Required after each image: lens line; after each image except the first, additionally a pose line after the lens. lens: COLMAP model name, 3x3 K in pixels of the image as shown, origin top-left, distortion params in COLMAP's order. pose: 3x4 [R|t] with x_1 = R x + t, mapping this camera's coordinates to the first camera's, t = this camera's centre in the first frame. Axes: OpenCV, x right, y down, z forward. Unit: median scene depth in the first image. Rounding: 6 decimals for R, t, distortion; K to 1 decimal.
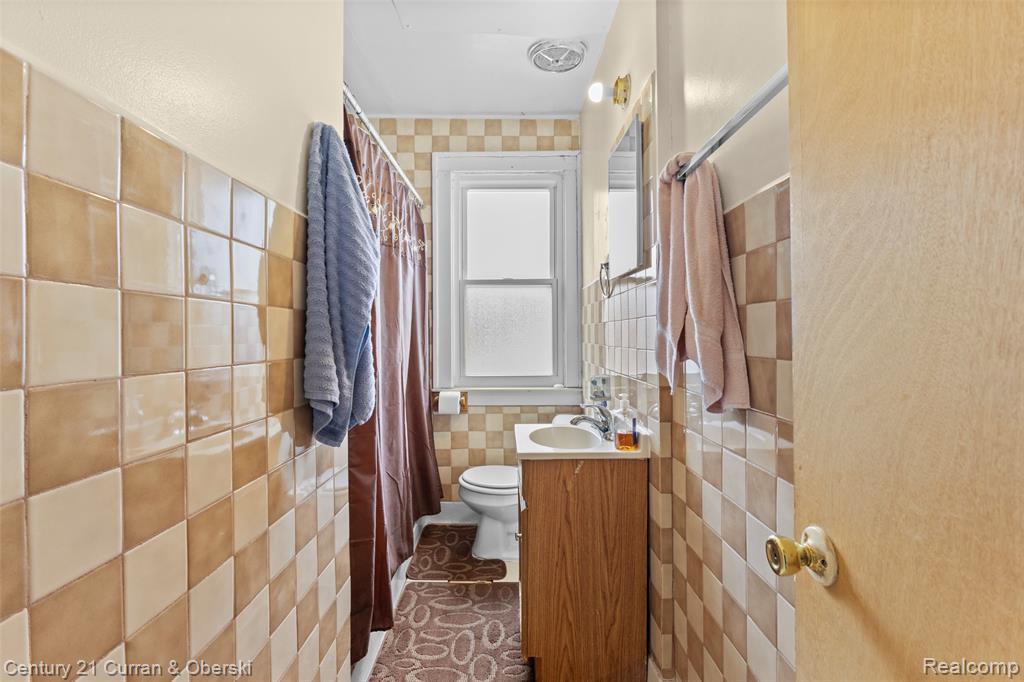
lens RADIAL K [[458.1, 0, 514.2], [0, 458.1, 332.5], [0, 0, 1]] dist [-0.014638, 0.000142]
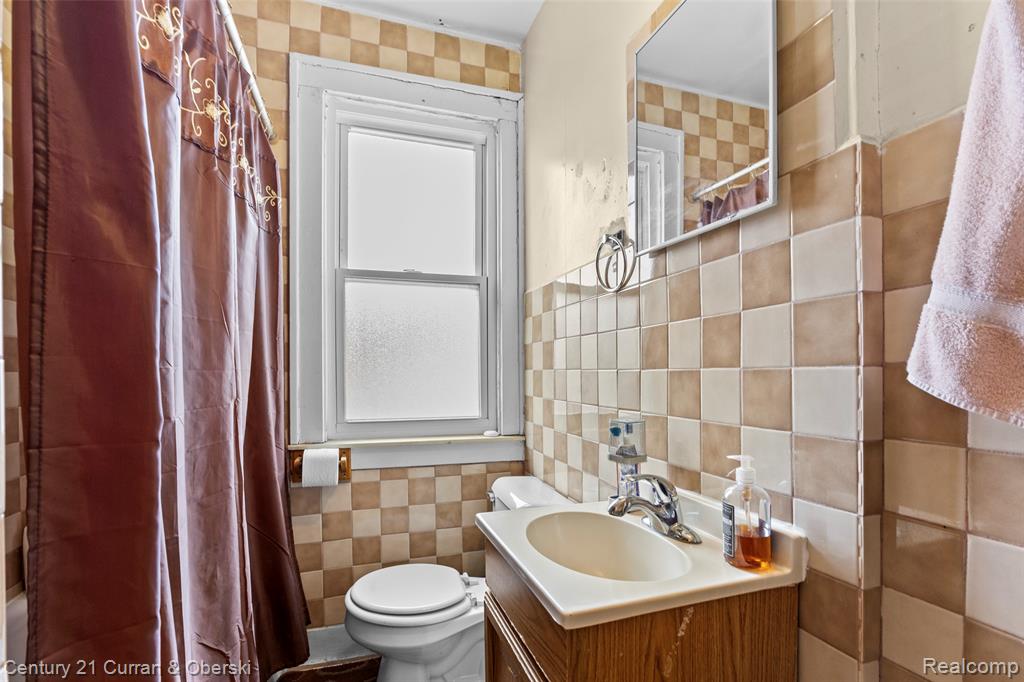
lens RADIAL K [[466.2, 0, 511.6], [0, 466.2, 379.2], [0, 0, 1]] dist [-0.022999, 0.000370]
pose [[0.951129, 0.002625, 0.308784, -0.089563], [-0.007771, 0.999851, 0.015437, 0.025414], [-0.308697, -0.017082, 0.951007, 0.336327]]
